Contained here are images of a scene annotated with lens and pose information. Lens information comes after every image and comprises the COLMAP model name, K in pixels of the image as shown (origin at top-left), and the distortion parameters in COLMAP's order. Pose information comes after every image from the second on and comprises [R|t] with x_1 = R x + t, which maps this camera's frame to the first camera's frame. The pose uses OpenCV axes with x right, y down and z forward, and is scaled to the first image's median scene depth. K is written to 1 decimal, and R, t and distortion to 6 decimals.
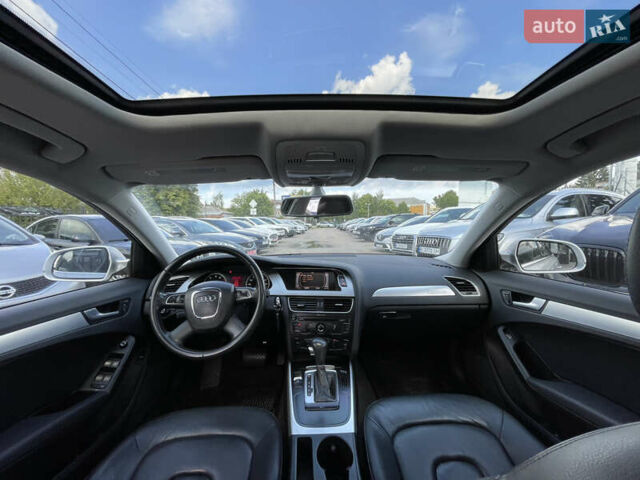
lens RADIAL K [[267.2, 0, 321.9], [0, 267.2, 242.0], [0, 0, 1]] dist [0.010462, 0.000020]
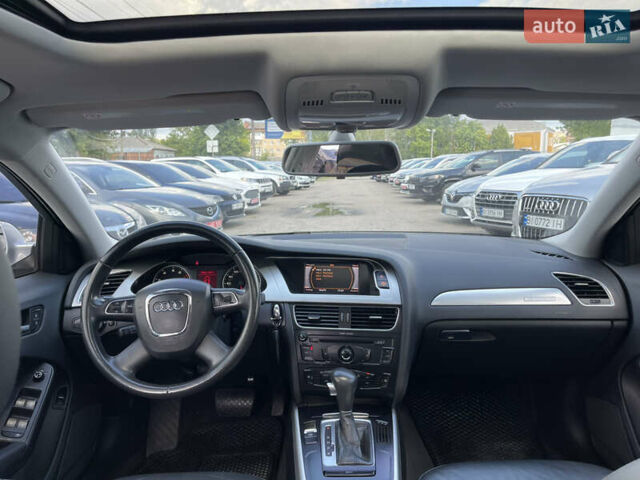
lens RADIAL K [[502.9, 0, 321.7], [0, 502.9, 243.3], [0, 0, 1]] dist [0.100907, -0.148855]
pose [[0.999220, 0.002957, -0.039369, -0.014863], [0.000136, 0.996927, 0.078339, -0.026357], [0.039479, -0.078283, 0.996149, -0.146310]]
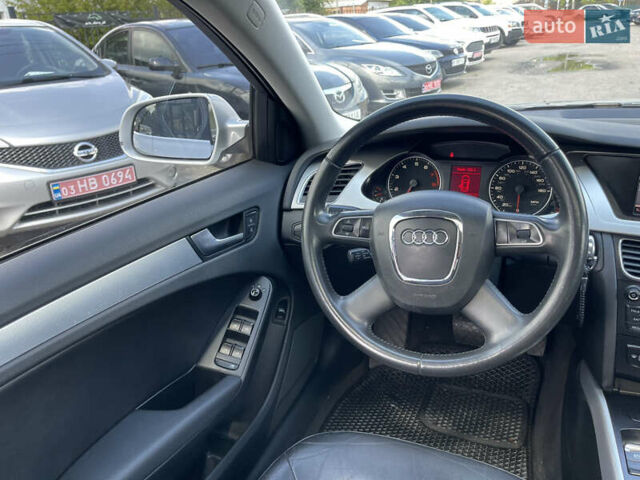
lens RADIAL K [[502.9, 0, 321.7], [0, 502.9, 243.3], [0, 0, 1]] dist [0.100907, -0.148855]
pose [[0.904437, 0.120838, -0.409135, -0.208593], [0.025406, 0.942086, 0.334408, -0.031536], [0.425849, -0.312846, 0.848988, 0.227603]]
